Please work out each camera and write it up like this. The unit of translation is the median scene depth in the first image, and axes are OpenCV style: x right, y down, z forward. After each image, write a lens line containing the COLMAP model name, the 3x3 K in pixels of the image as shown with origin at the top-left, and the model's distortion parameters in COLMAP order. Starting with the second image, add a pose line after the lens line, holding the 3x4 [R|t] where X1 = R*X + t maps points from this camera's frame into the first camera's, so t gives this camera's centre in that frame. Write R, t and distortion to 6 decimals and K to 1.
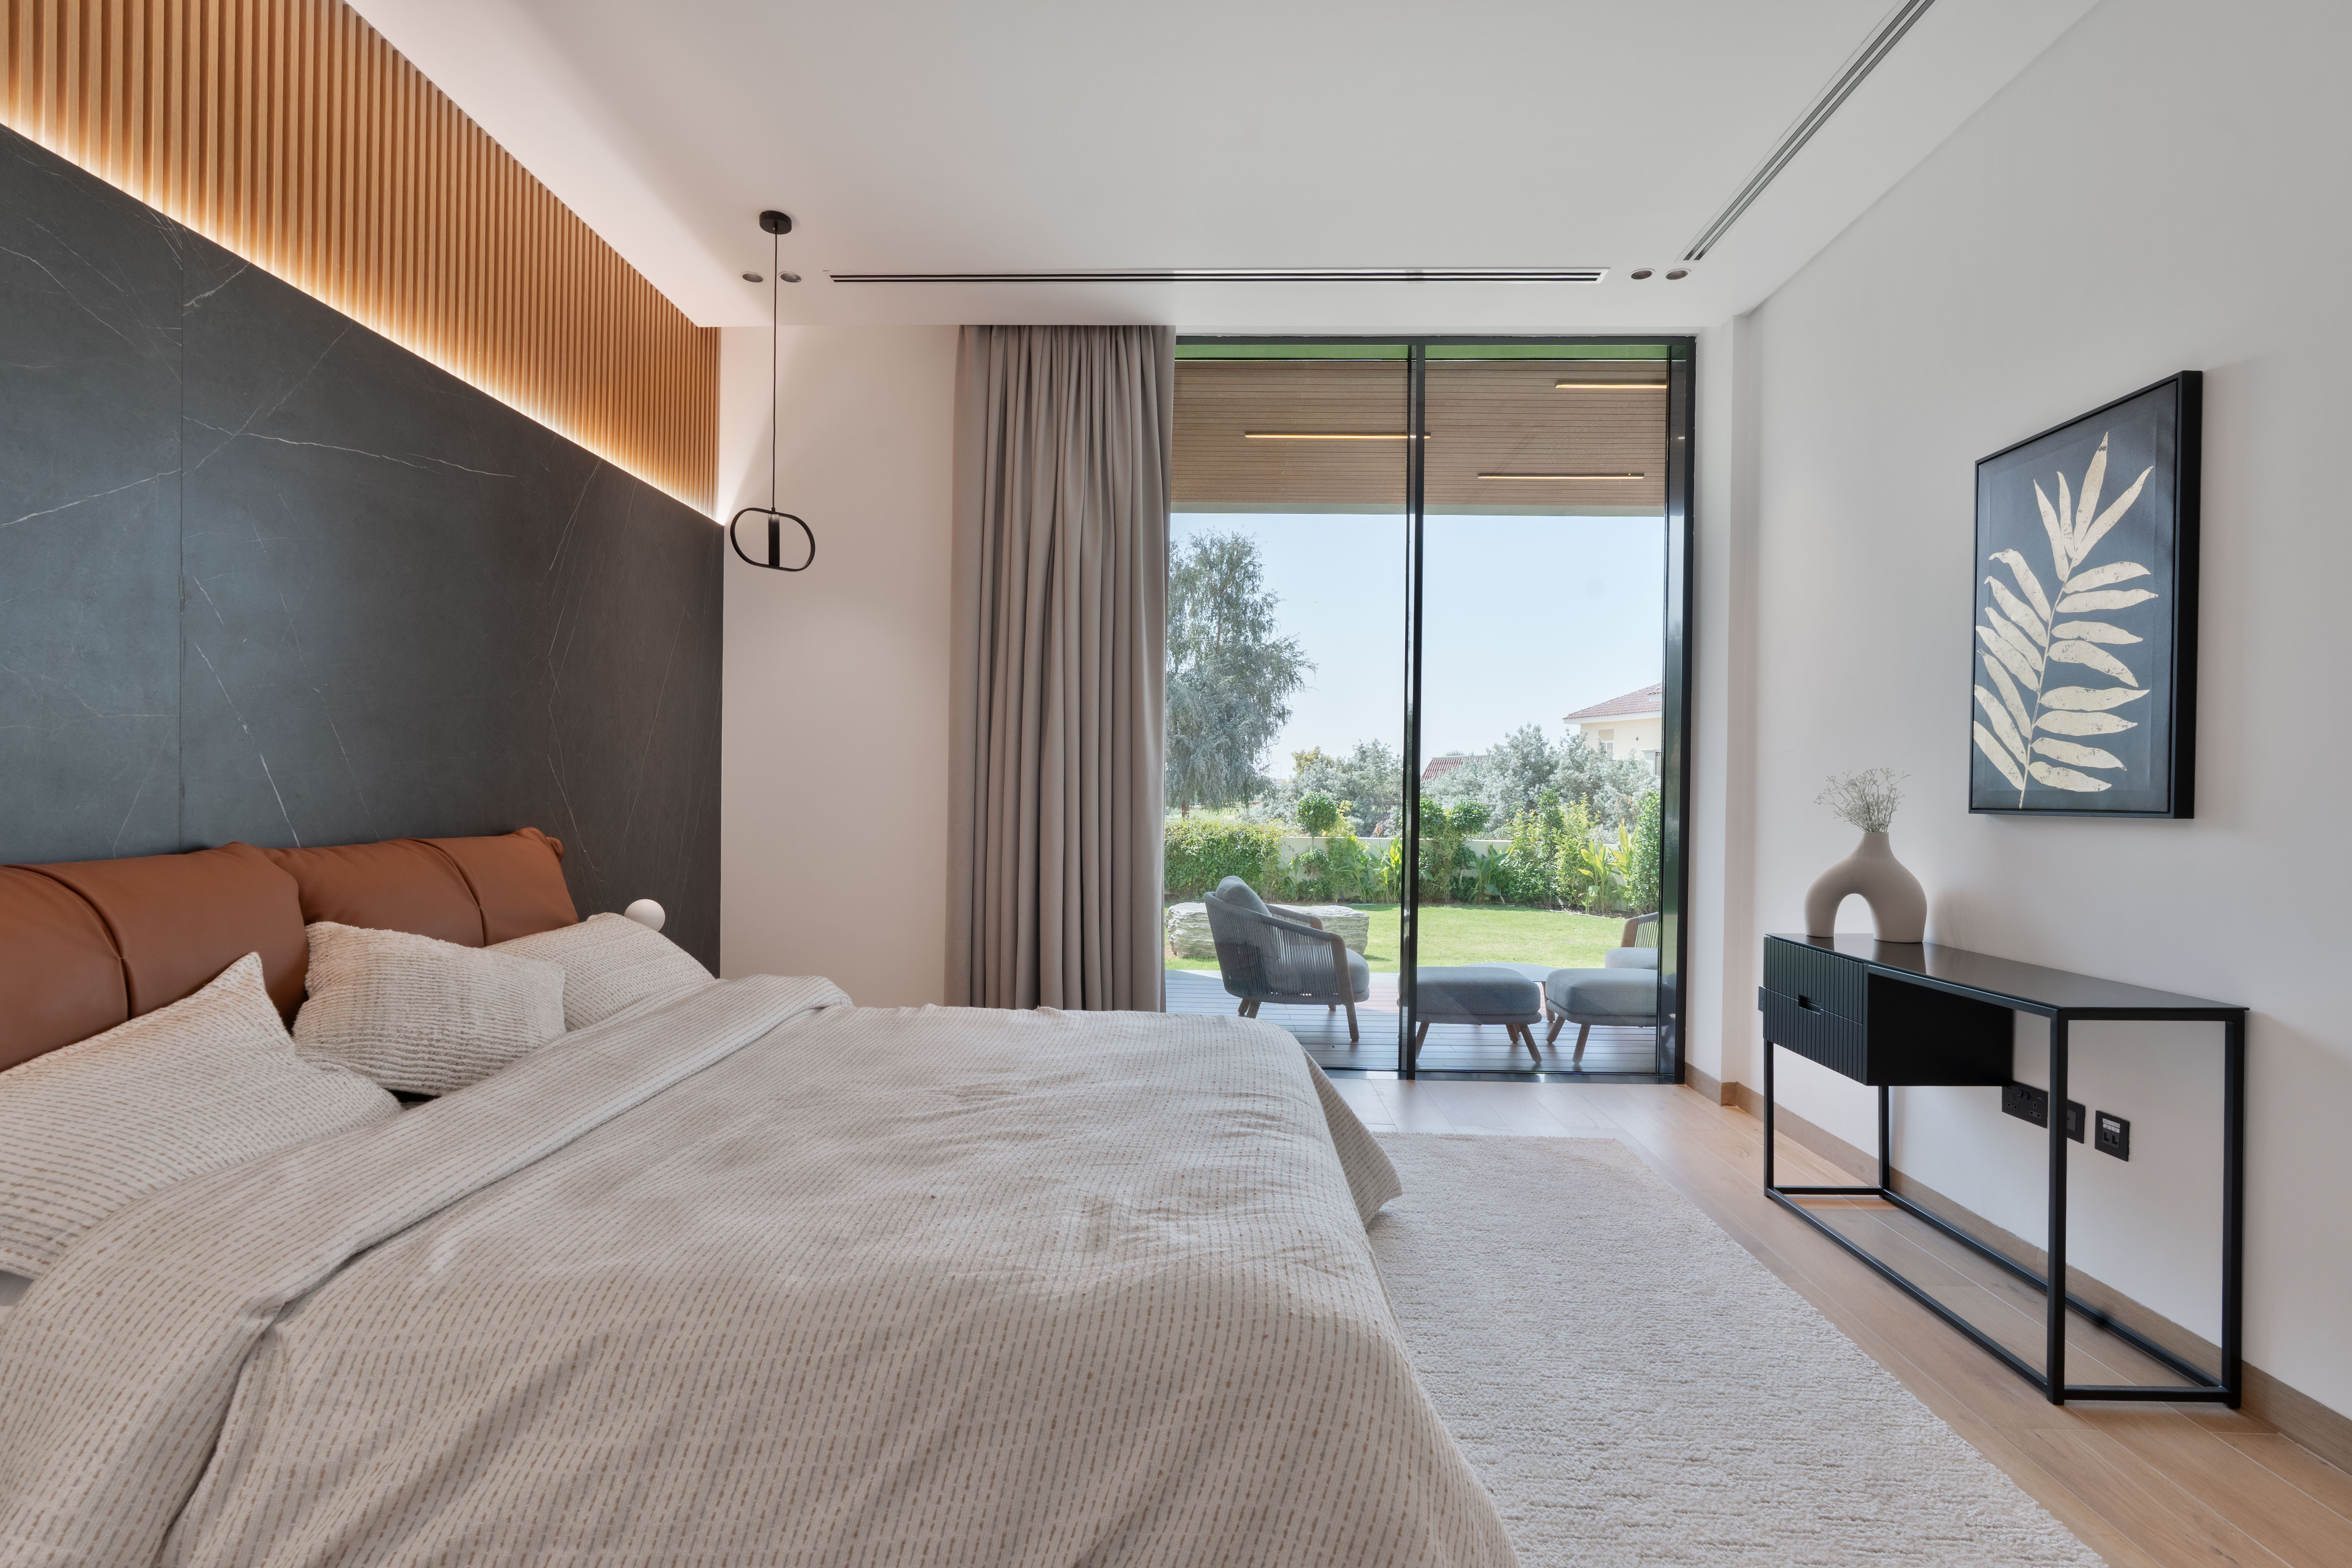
lens RADIAL K [[1090.0, 0, 1170.3], [0, 1090.0, 791.4], [0, 0, 1]] dist [-0.004075, 0.000469]
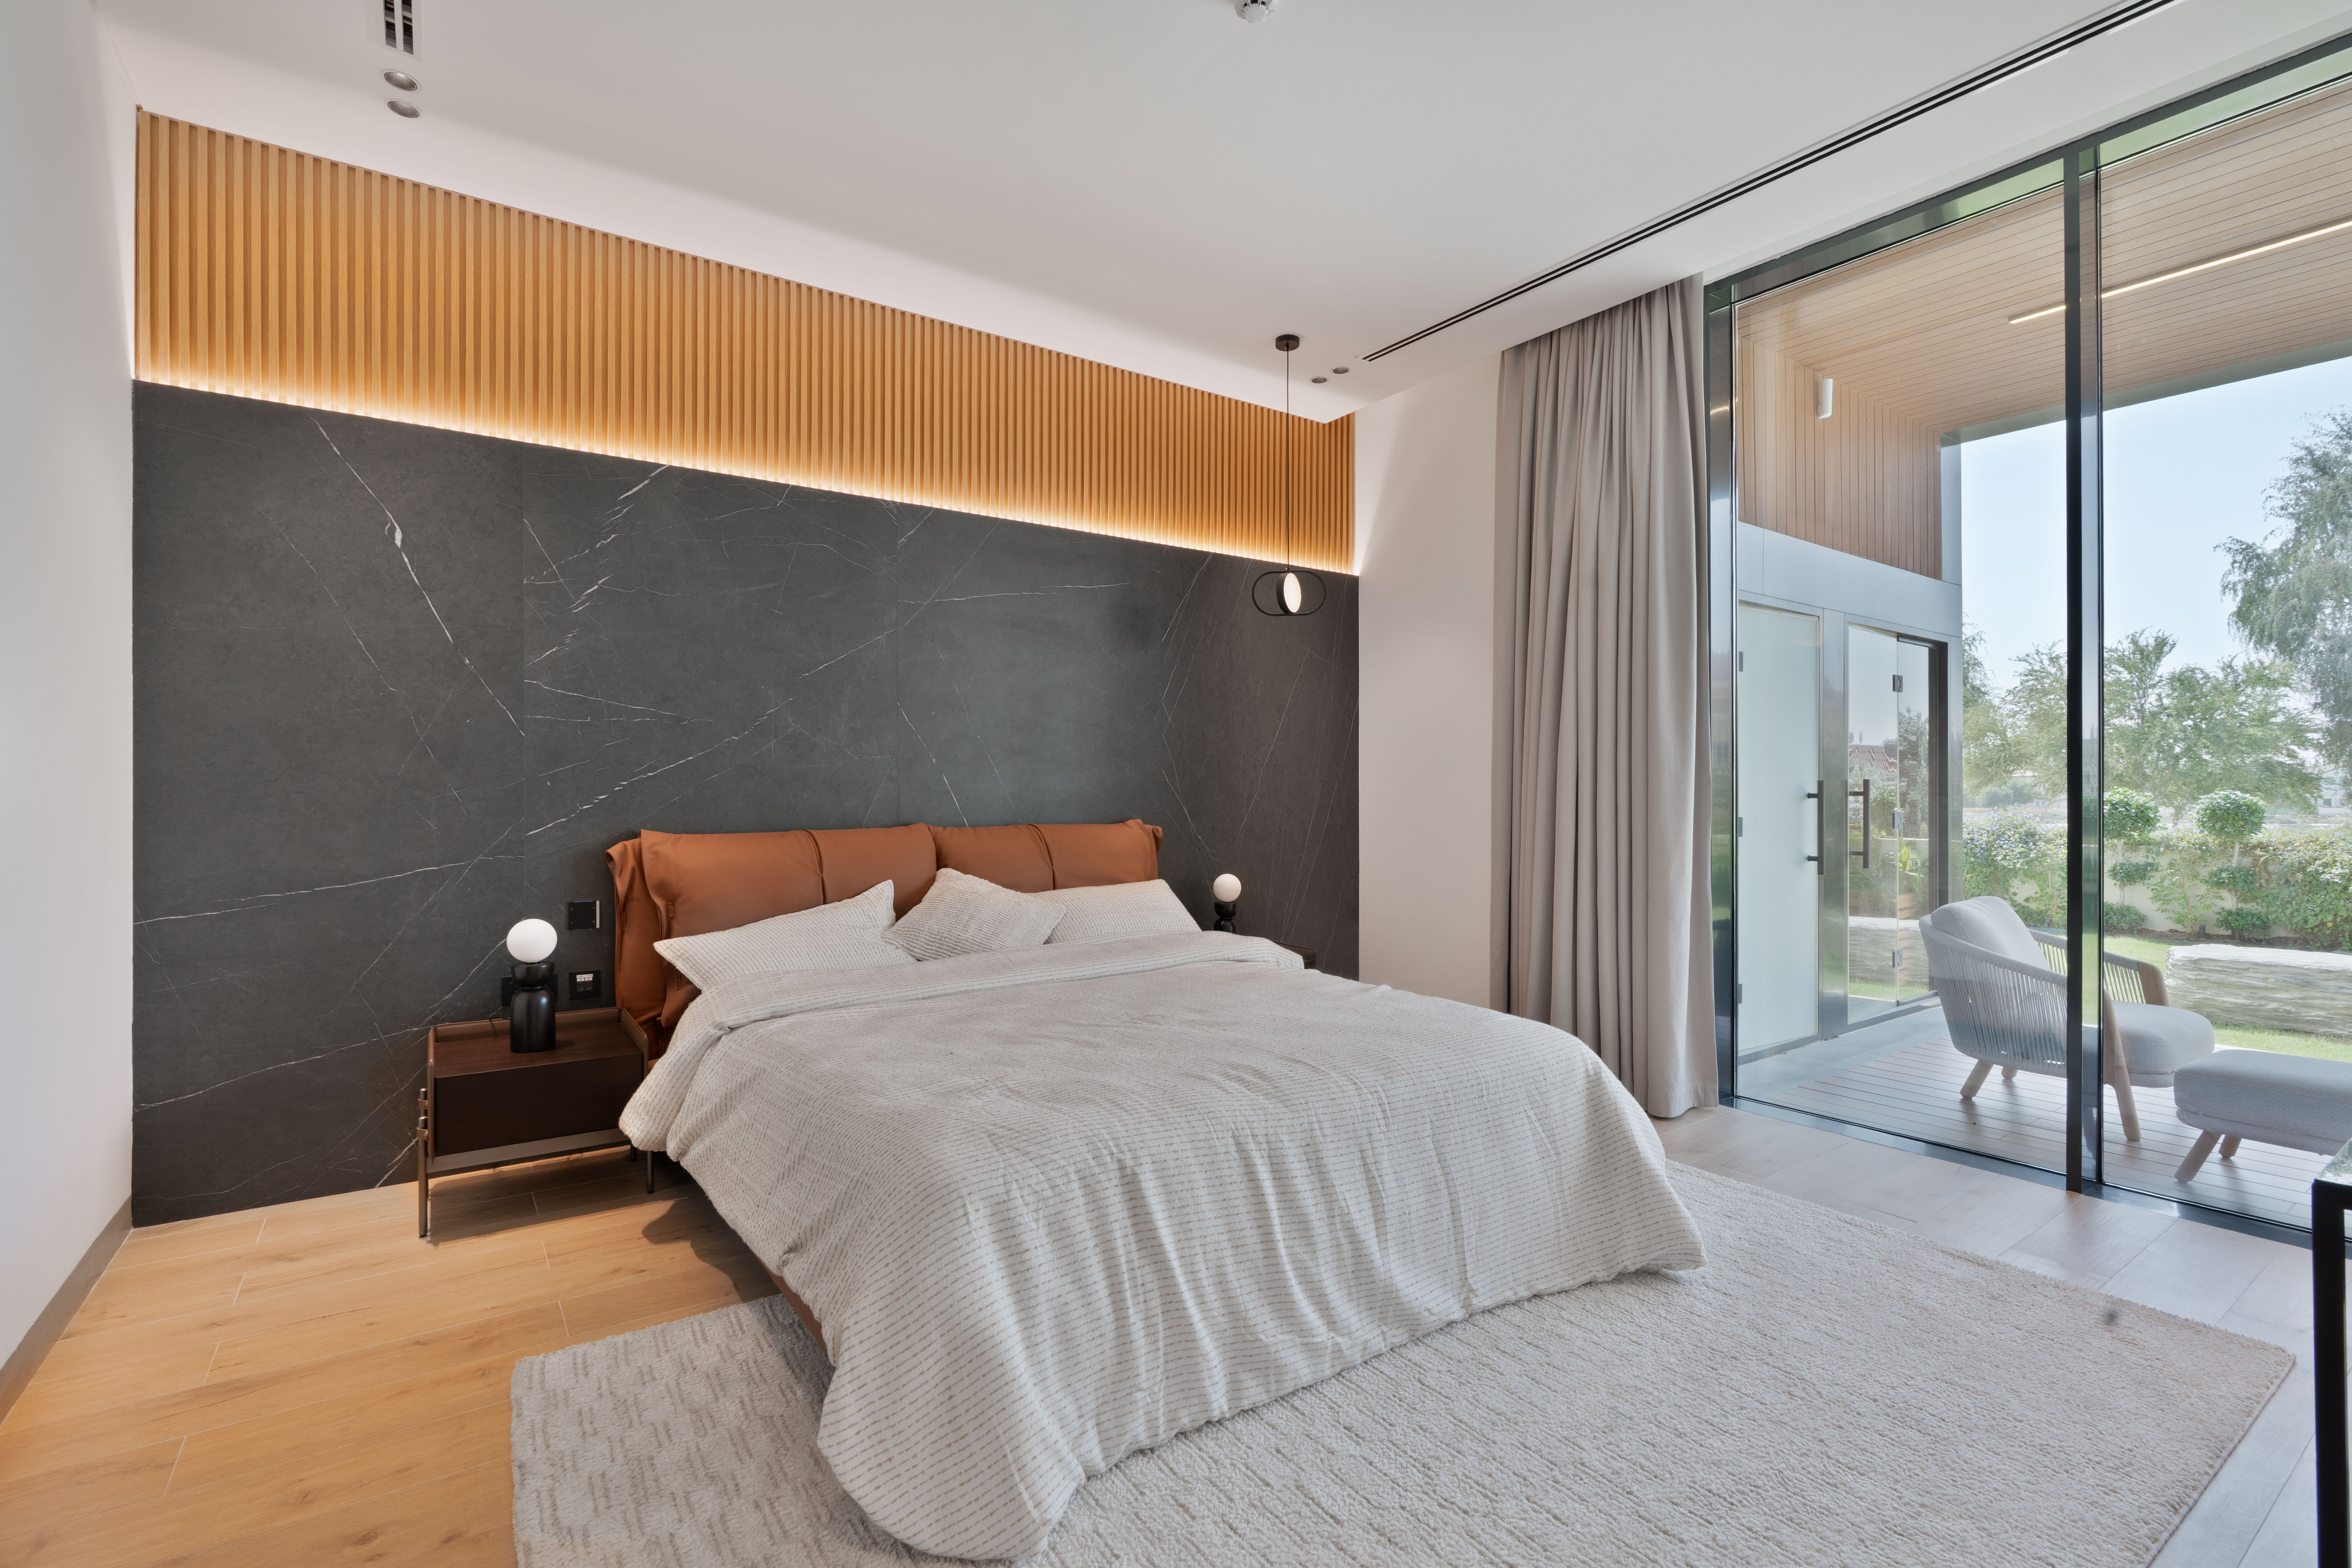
lens RADIAL K [[1090.0, 0, 1218.5], [0, 1090.0, 791.5], [0, 0, 1]] dist [-0.004075, 0.000469]
pose [[0.606708, -0.012104, -0.794833, 0.630868], [0.006116, 0.999926, -0.010559, 0.011247], [0.794902, 0.001545, 0.606736, 0.187026]]
